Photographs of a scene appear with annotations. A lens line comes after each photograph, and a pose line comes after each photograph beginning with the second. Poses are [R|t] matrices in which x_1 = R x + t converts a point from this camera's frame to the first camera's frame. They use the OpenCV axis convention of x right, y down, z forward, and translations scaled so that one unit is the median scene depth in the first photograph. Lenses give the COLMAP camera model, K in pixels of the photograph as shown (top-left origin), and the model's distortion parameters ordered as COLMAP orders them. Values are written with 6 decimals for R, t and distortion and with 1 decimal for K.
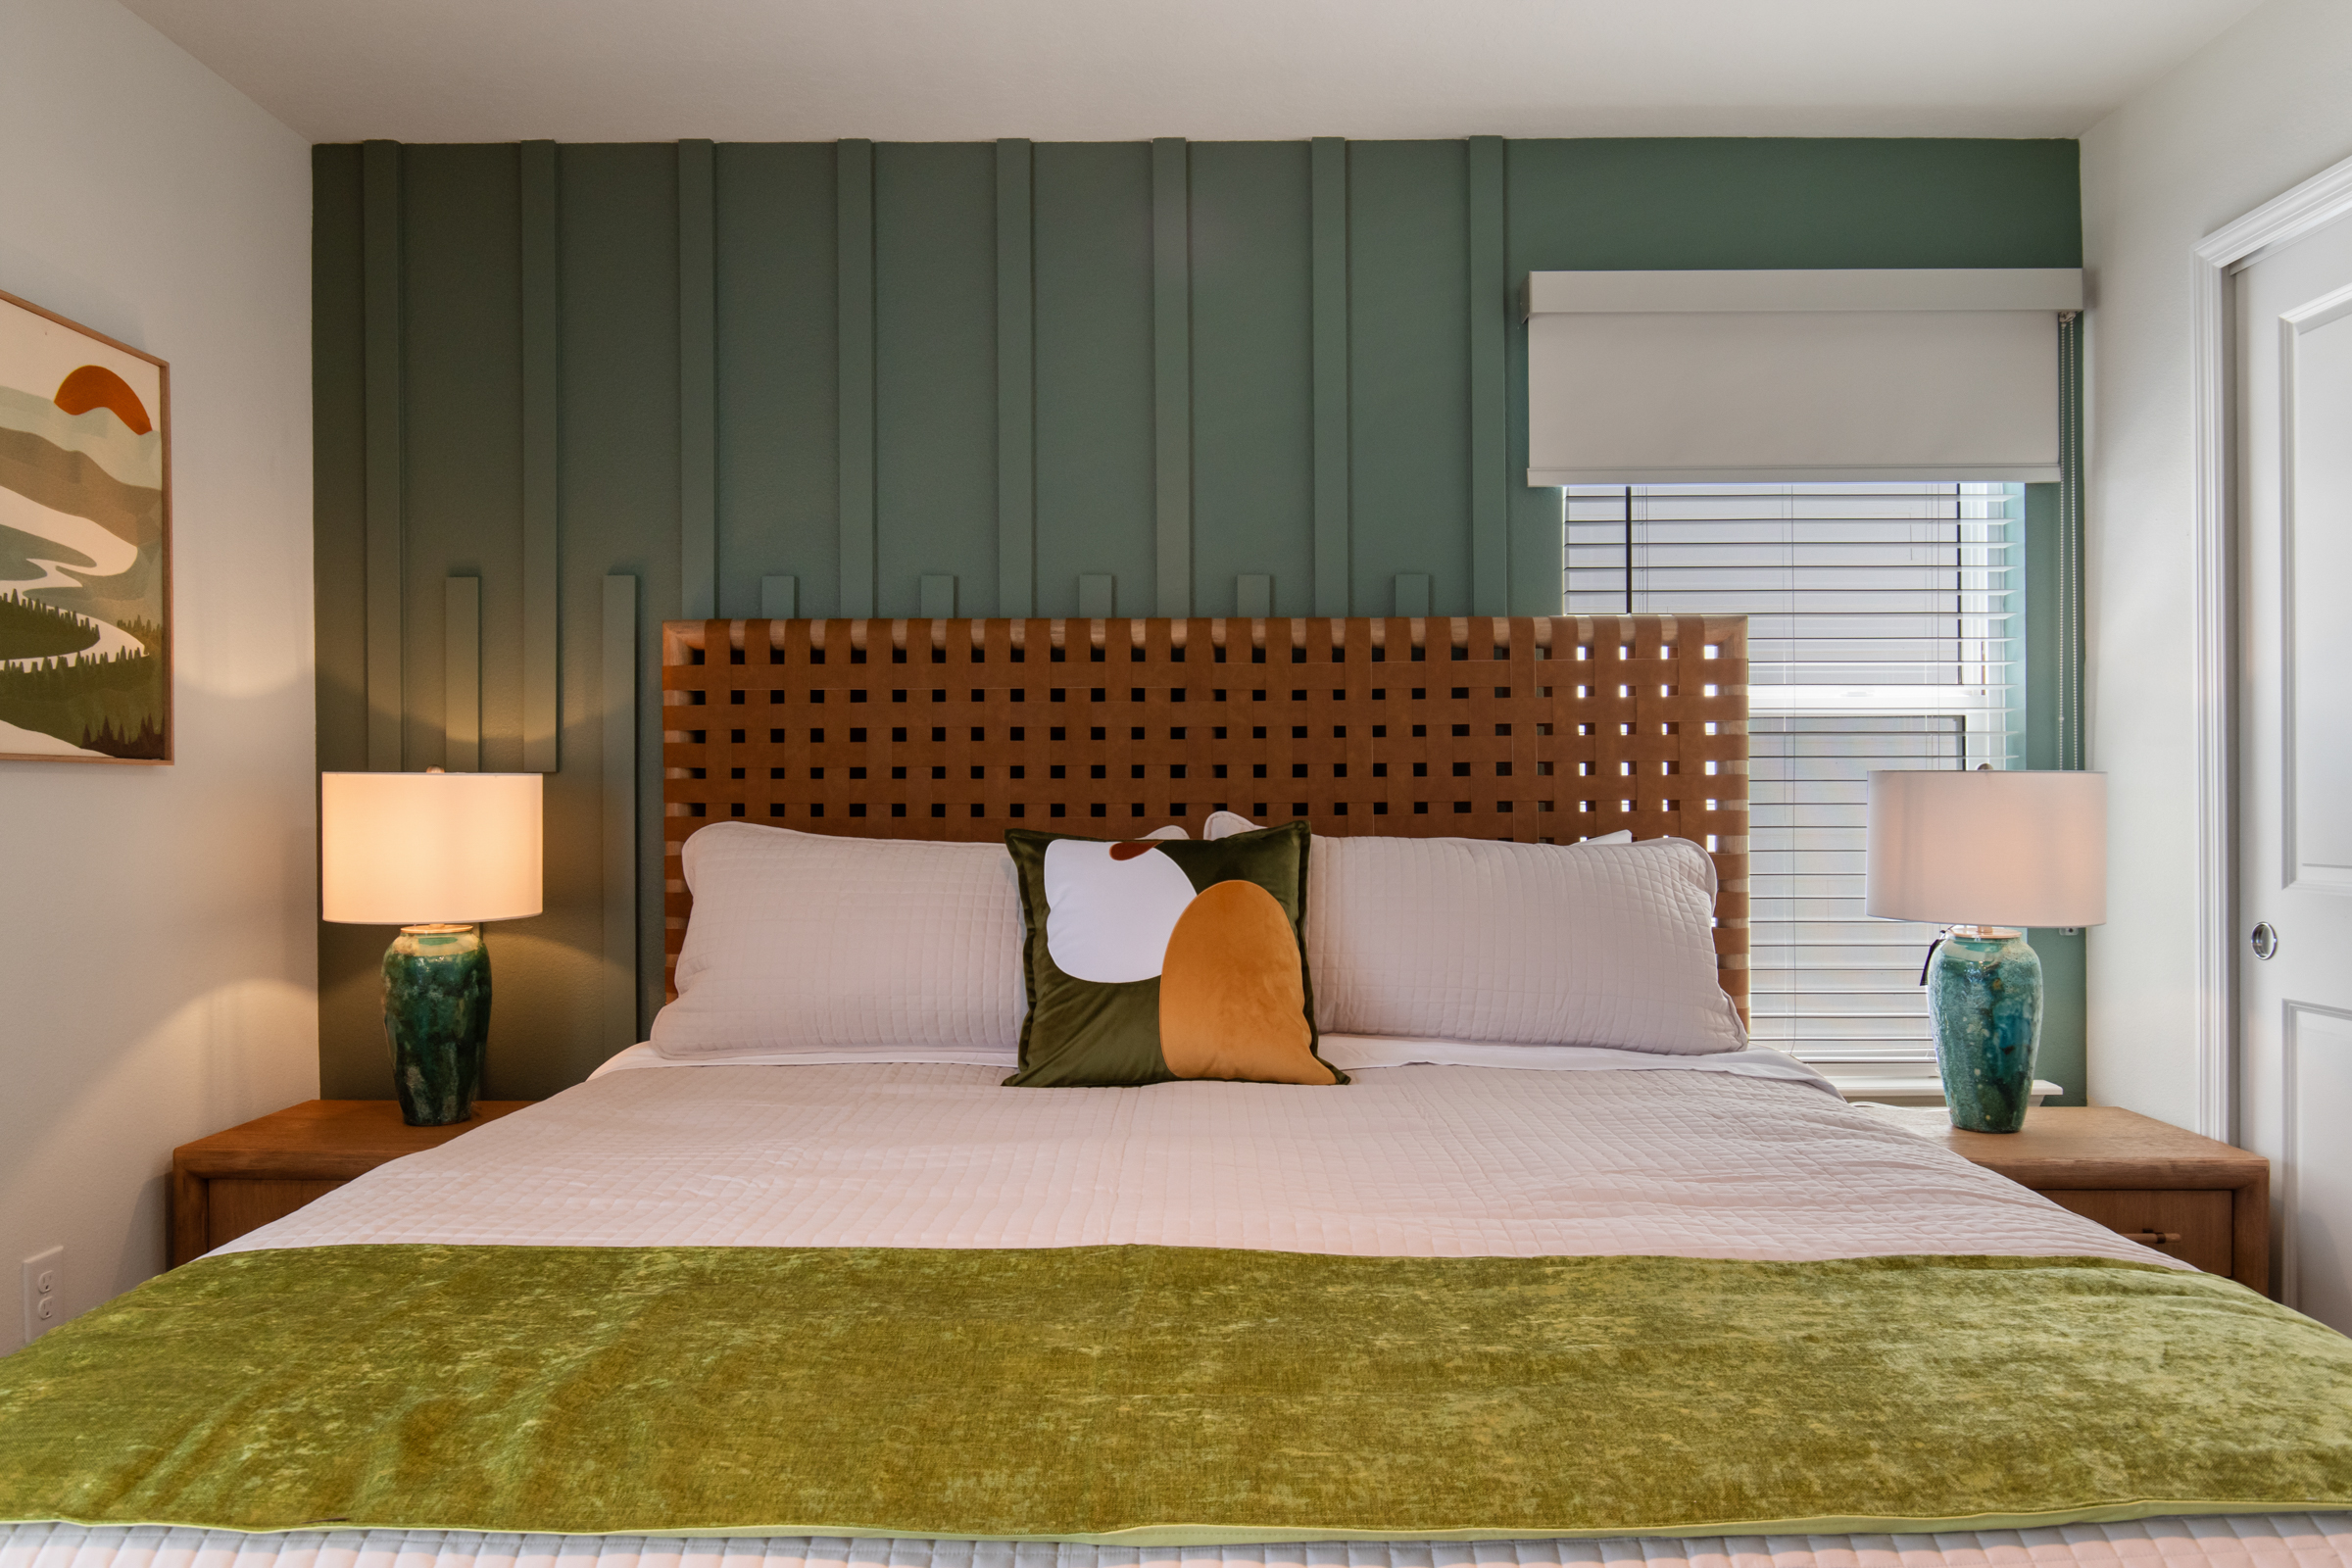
lens RADIAL K [[1589.5, 0, 1182.4], [0, 1589.5, 792.7], [0, 0, 1]] dist [0.000475, -0.001640]
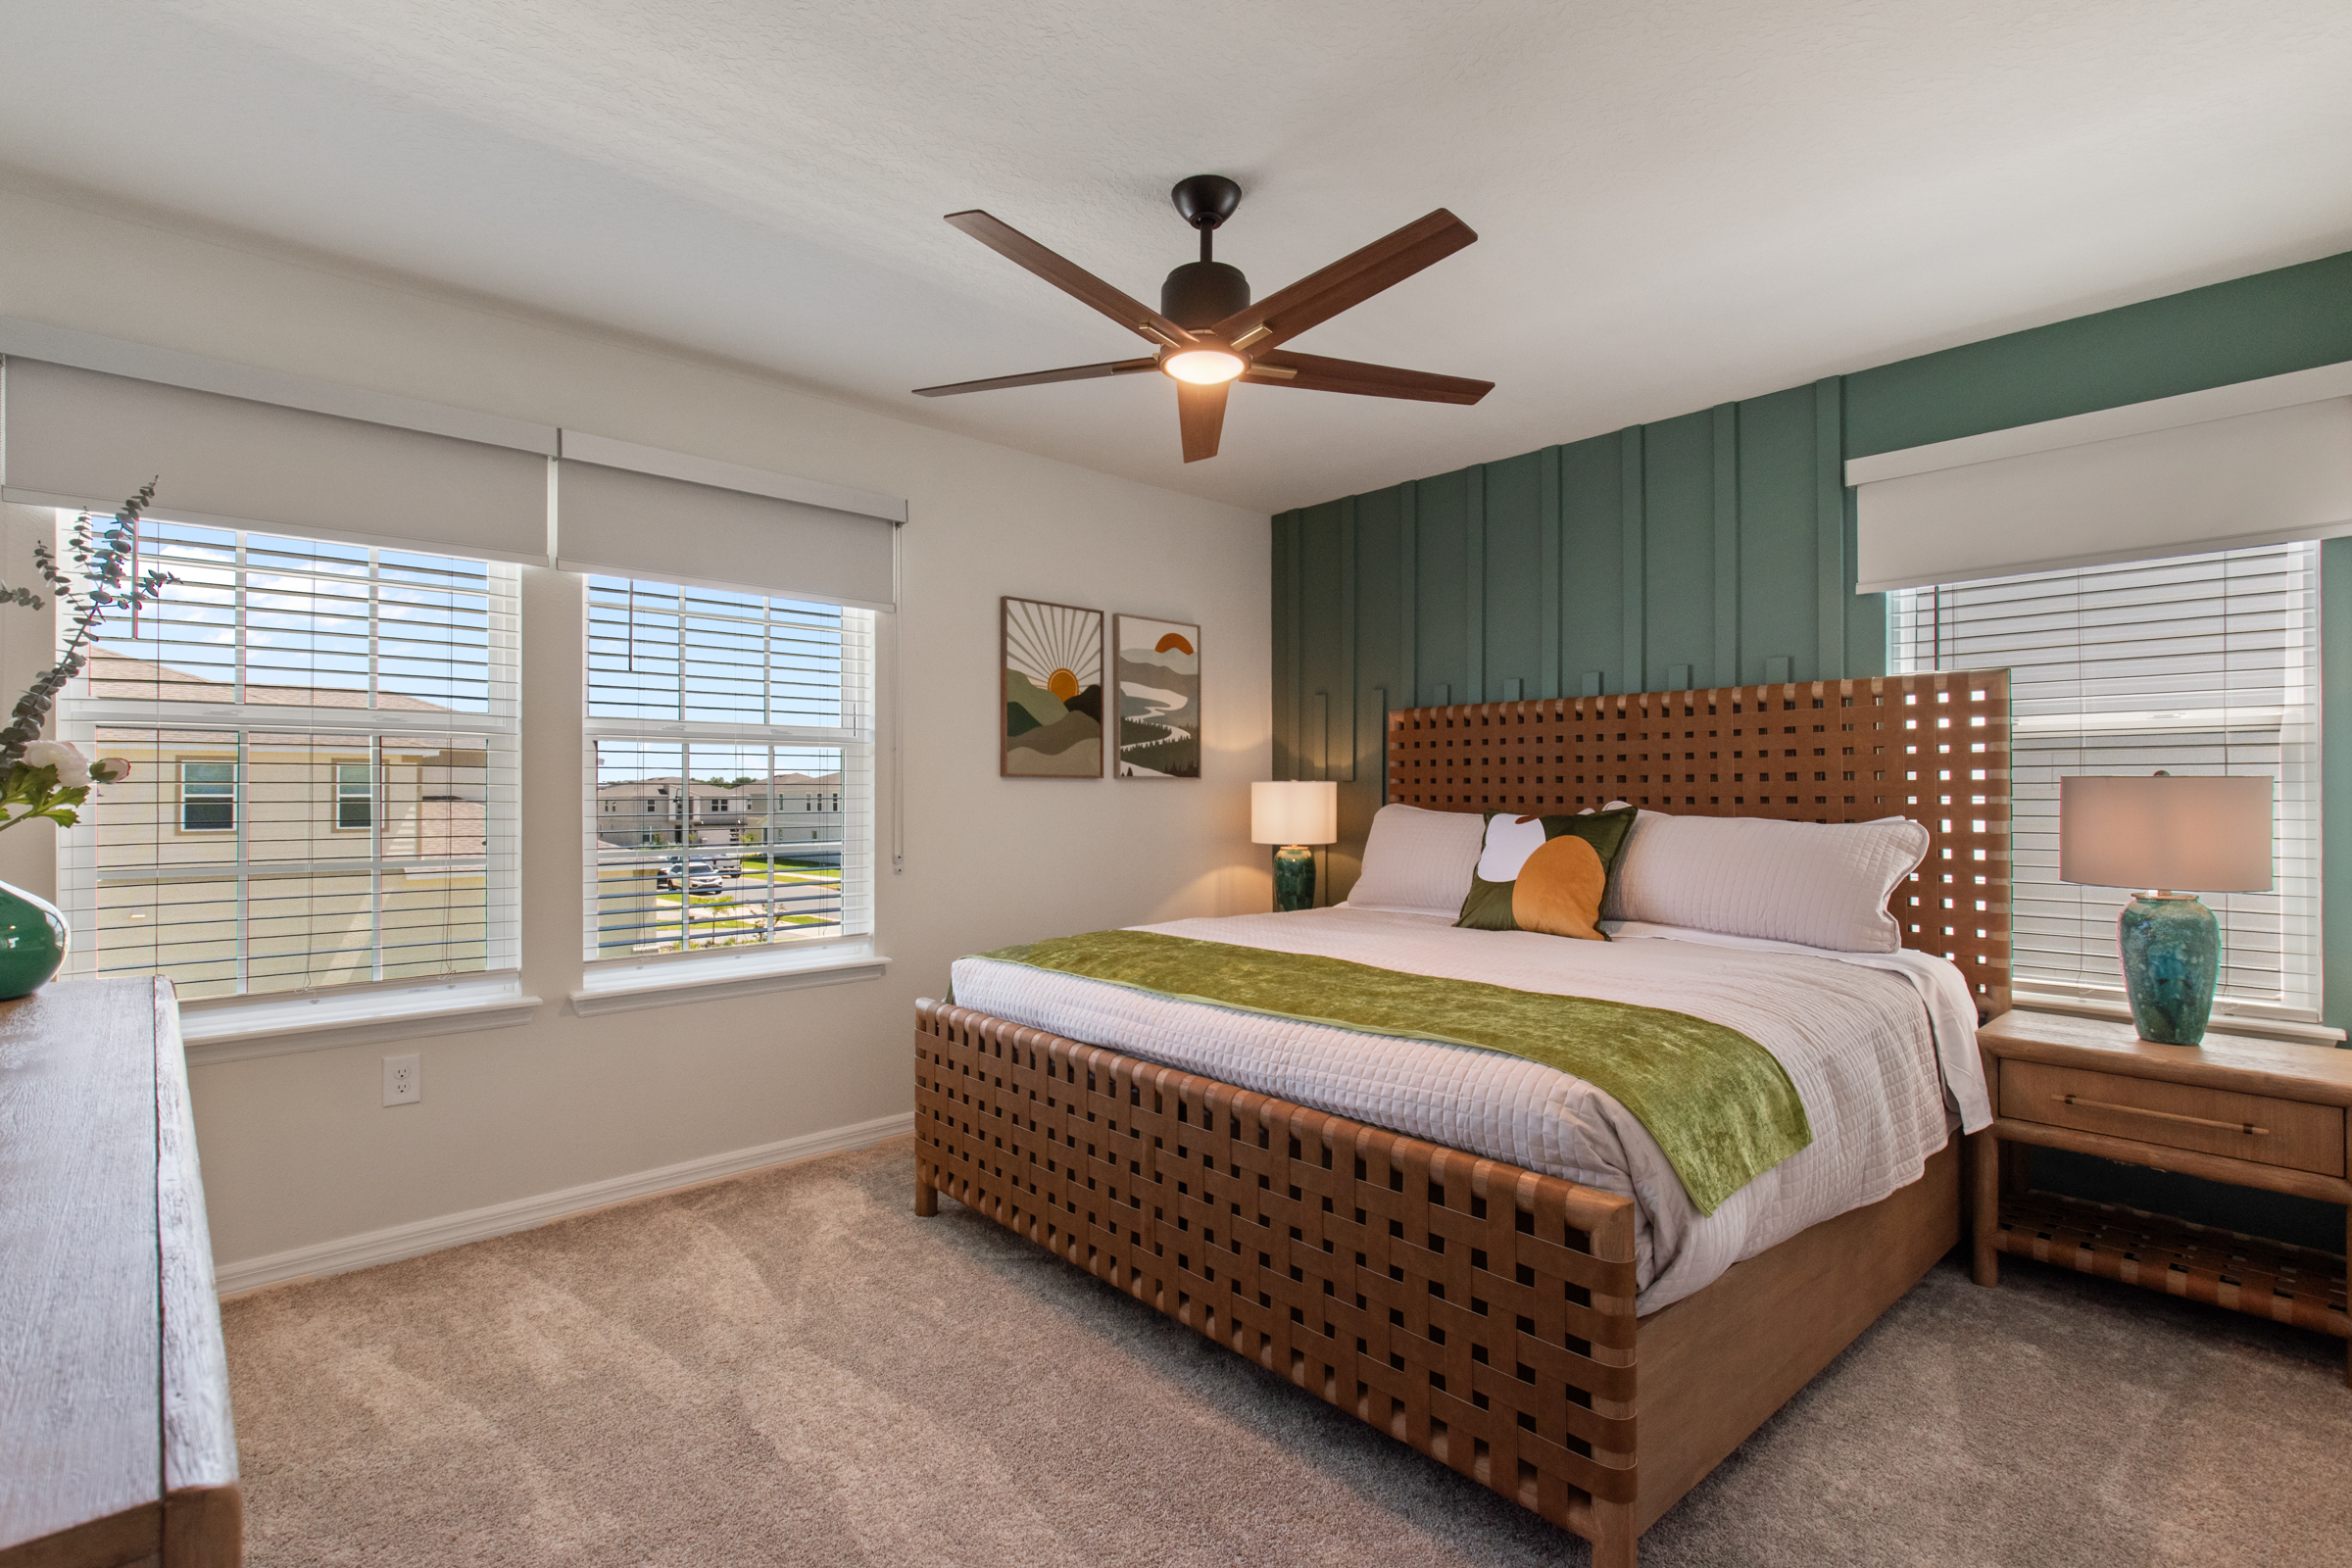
lens RADIAL K [[1082.0, 0, 1176.0], [0, 1082.0, 784.0], [0, 0, 1]] dist [0.000185, -0.000057]
pose [[0.688908, -0.002131, -0.724846, 0.545599], [-0.001255, 0.999991, -0.004133, -0.001783], [0.724848, 0.003757, 0.688898, -0.222960]]
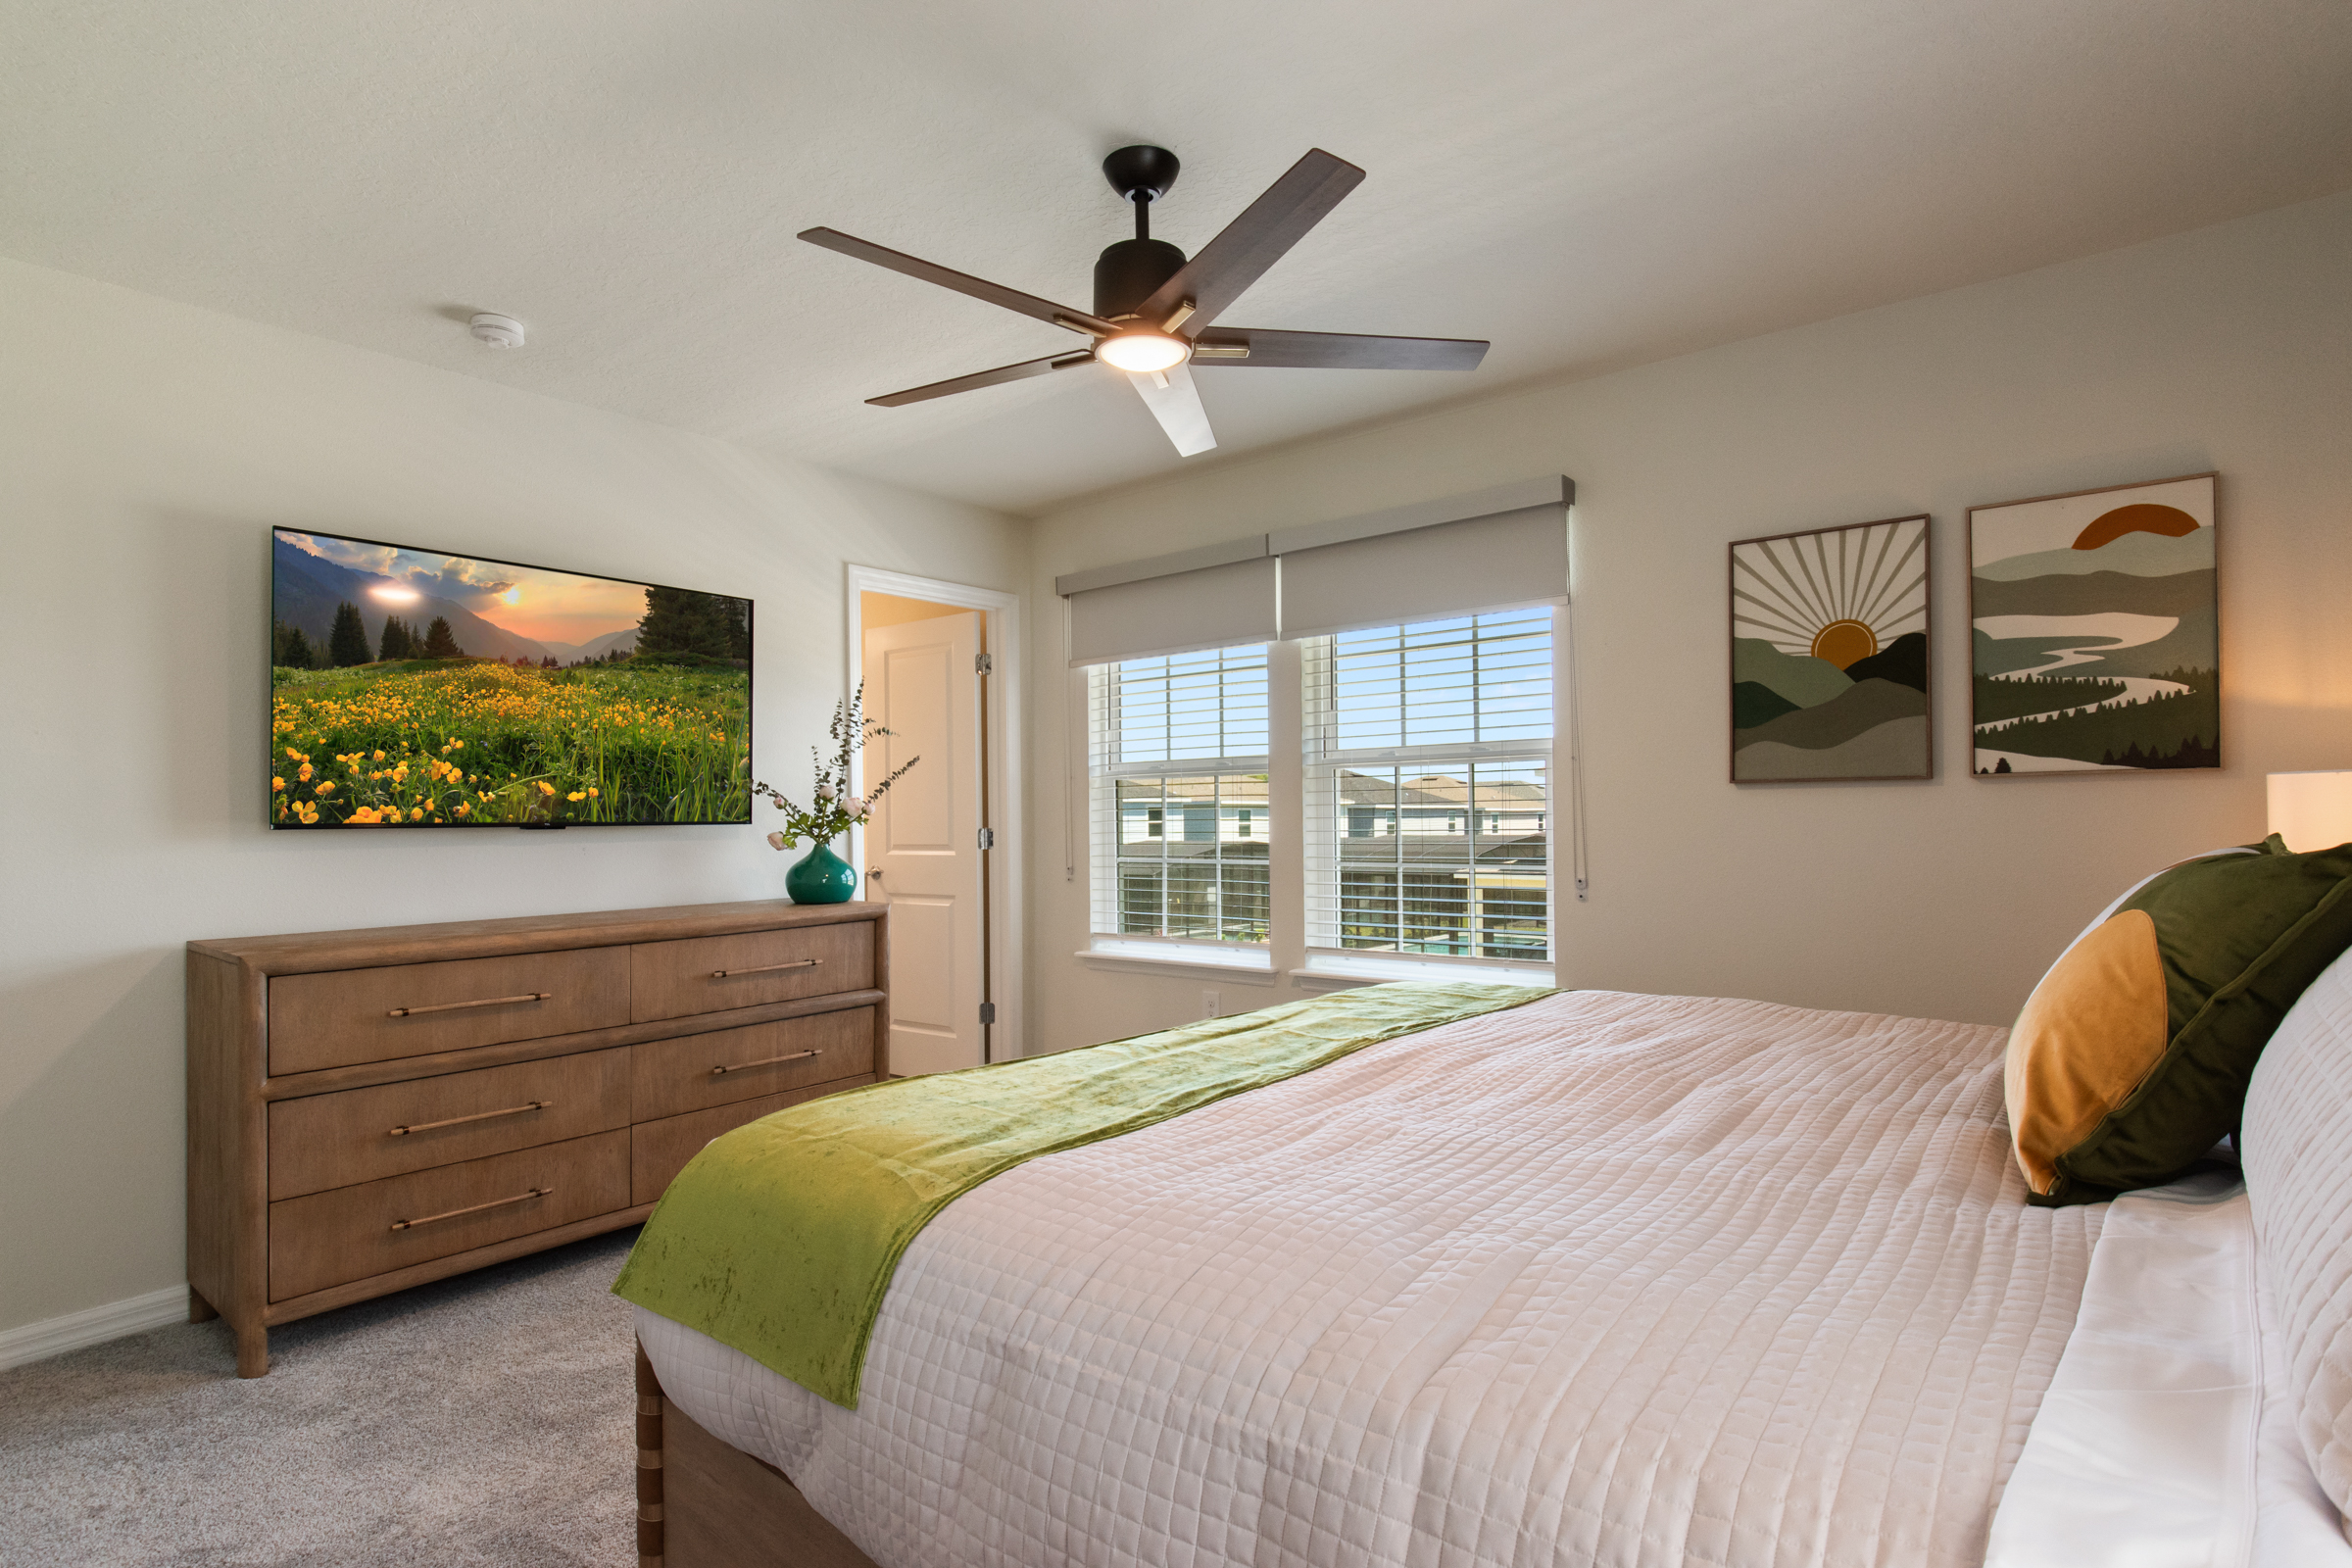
lens RADIAL K [[1146.5, 0, 1176.2], [0, 1146.5, 812.9], [0, 0, 1]] dist [-0.034791, -0.000206]
pose [[-0.632645, 0.010149, -0.774375, 0.571032], [0.018812, 0.999820, -0.002265, 0.003569], [0.774213, -0.016001, -0.632722, 0.790879]]
